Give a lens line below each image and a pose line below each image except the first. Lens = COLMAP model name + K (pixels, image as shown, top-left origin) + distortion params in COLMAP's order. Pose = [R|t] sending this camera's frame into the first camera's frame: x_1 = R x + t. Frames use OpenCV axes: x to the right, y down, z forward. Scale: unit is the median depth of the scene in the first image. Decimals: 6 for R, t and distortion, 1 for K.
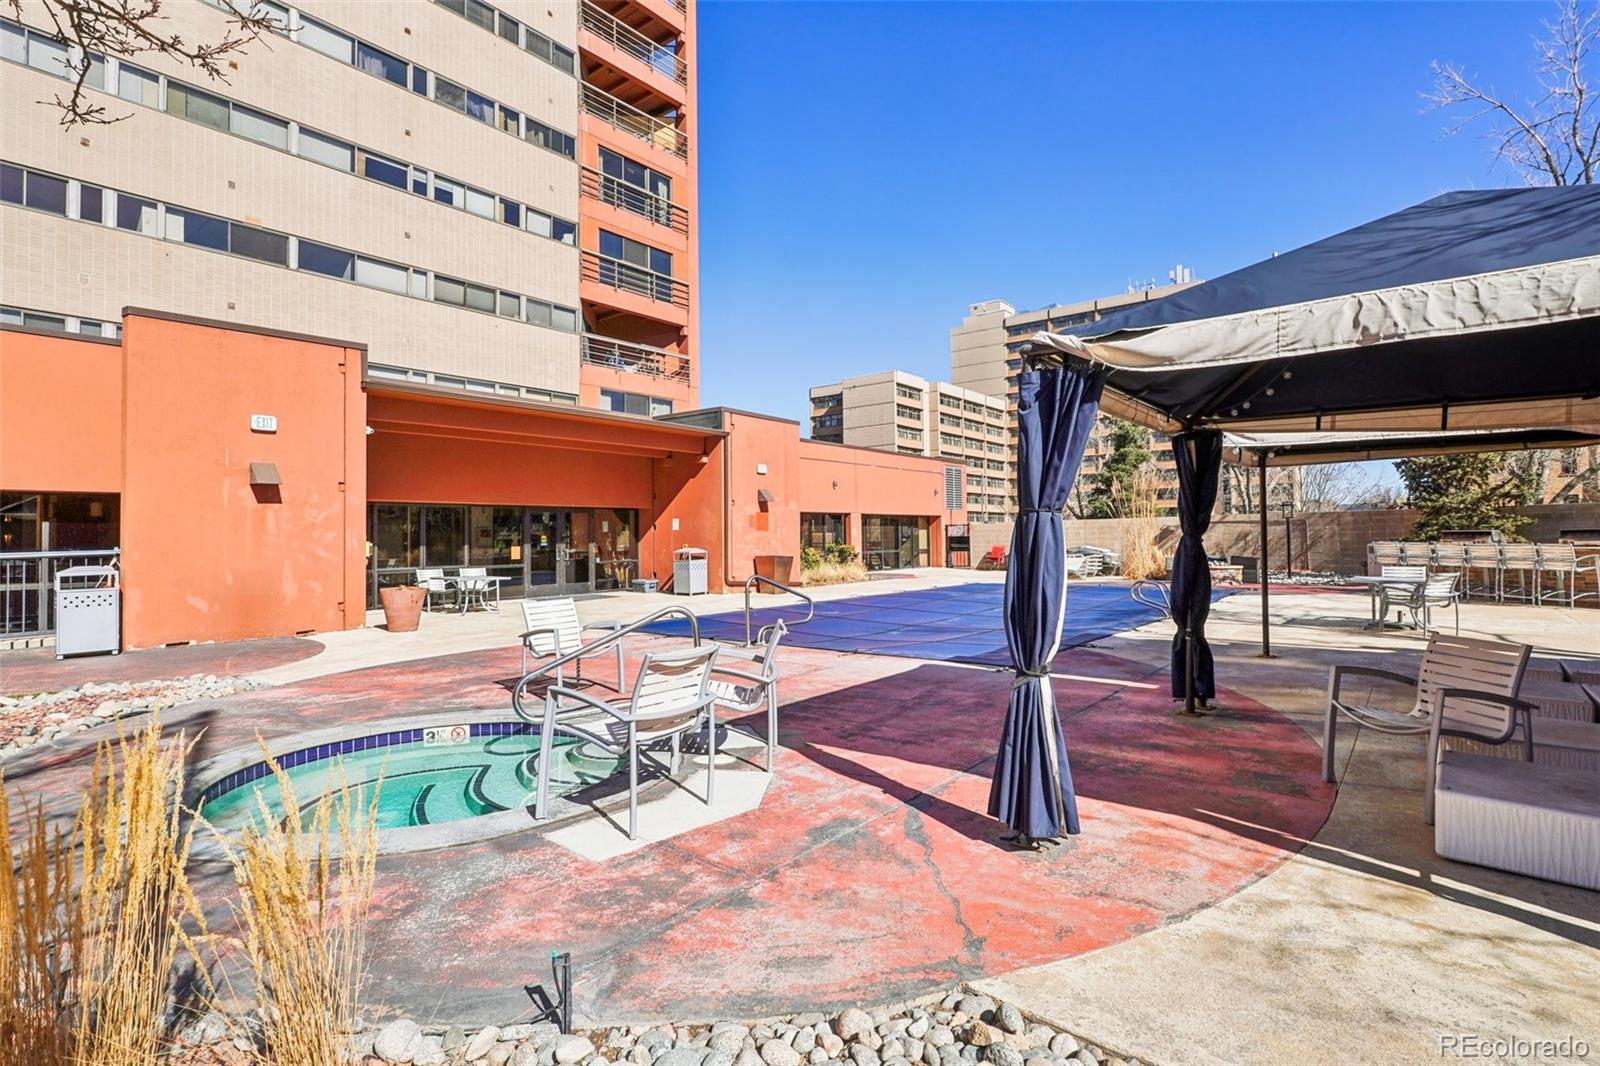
lens RADIAL K [[774.3, 0, 798.6], [0, 774.3, 527.7], [0, 0, 1]] dist [-0.014393, 0.000118]
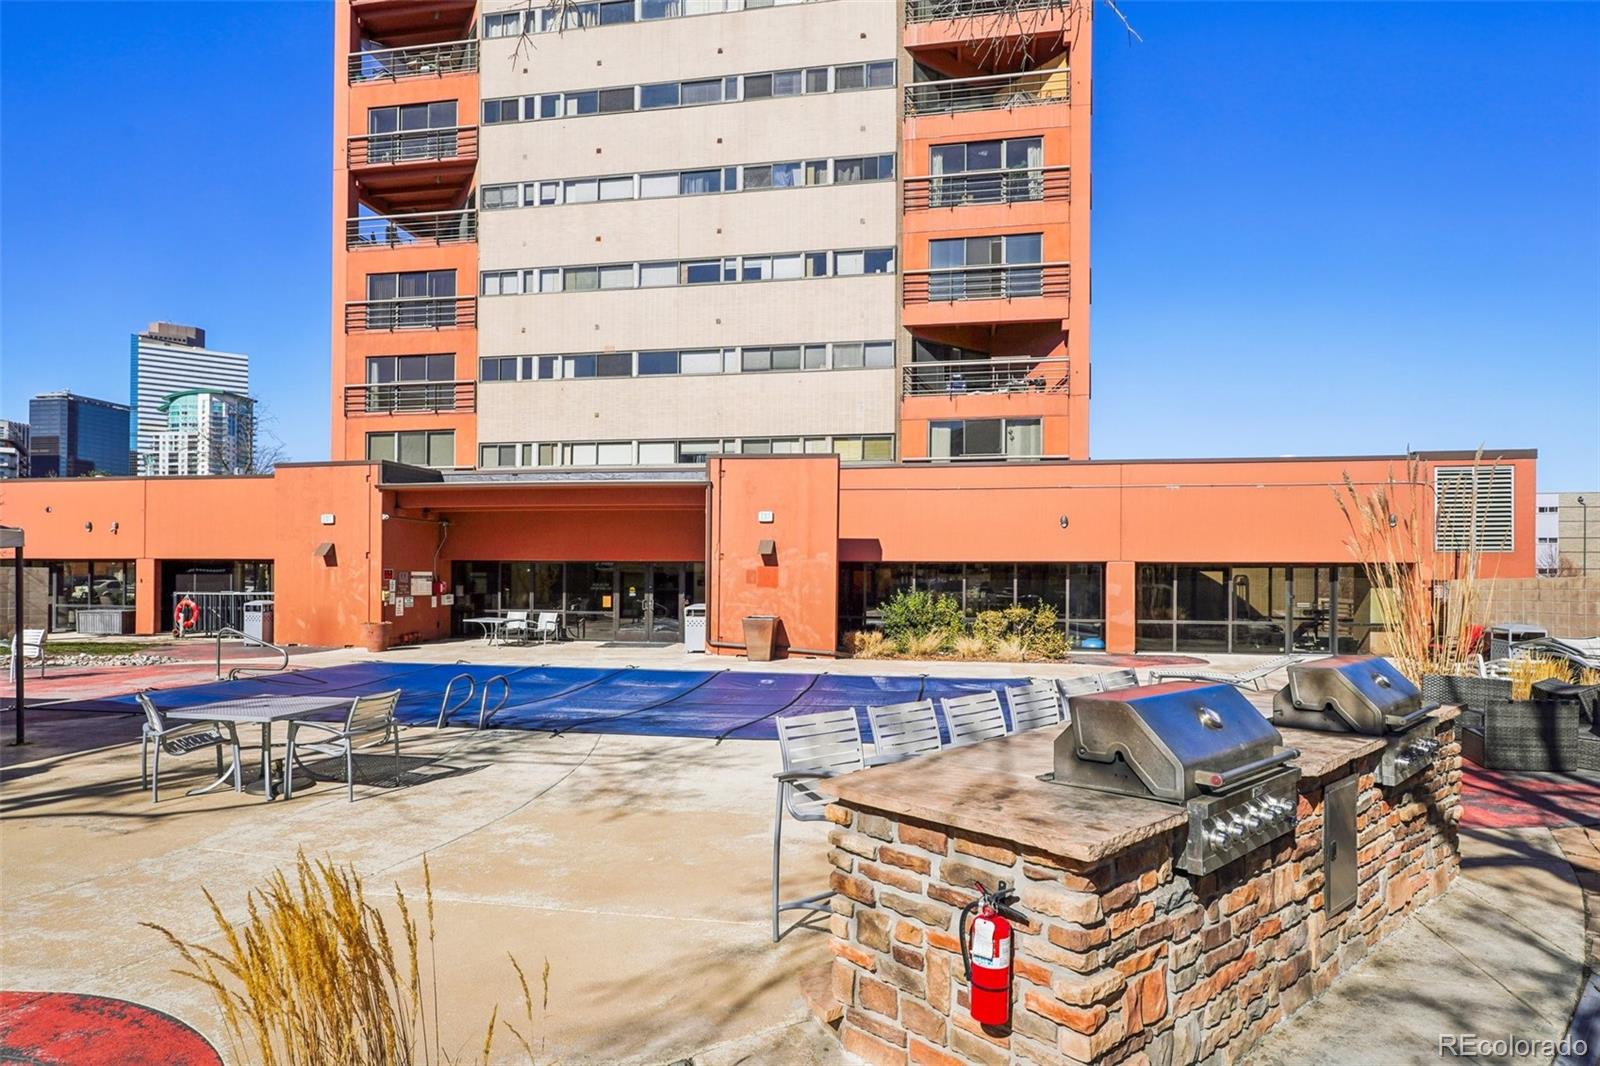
lens RADIAL K [[877.9, 0, 834.5], [0, 877.9, 593.0], [0, 0, 1]] dist [-0.021345, -0.000369]
pose [[0.481544, 0.034598, -0.875739, 0.661285], [-0.002607, 0.999273, 0.038045, -0.021816], [0.876418, -0.016037, 0.481284, 0.463480]]
